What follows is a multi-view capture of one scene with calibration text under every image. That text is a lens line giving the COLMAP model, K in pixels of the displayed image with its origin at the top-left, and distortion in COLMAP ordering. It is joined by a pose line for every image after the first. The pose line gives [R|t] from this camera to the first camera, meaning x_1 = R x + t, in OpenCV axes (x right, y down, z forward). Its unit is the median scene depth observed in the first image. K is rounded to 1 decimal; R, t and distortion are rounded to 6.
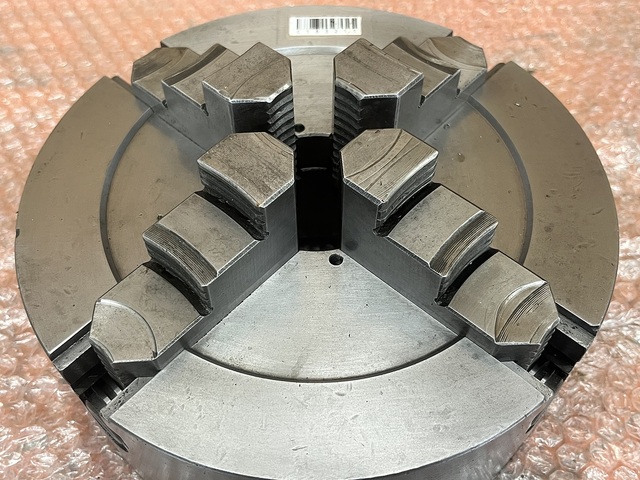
lens RADIAL K [[727.2, 0, 320.0], [0, 727.2, 240.0], [0, 0, 1]] dist [0.005168, -0.036905]
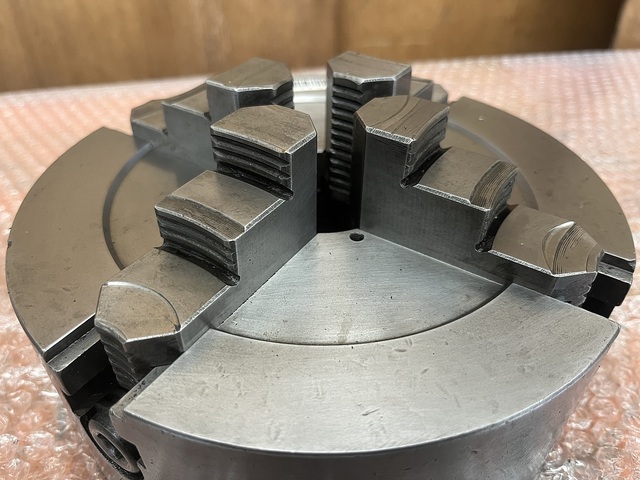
lens RADIAL K [[534.3, 0, 323.4], [0, 534.3, 233.0], [0, 0, 1]] dist [-0.002426, -0.048069]
pose [[0.986615, -0.089740, 0.136151, -0.128028], [0.124135, 0.954757, -0.270242, 0.225518], [-0.105740, 0.283526, 0.953117, 0.349561]]
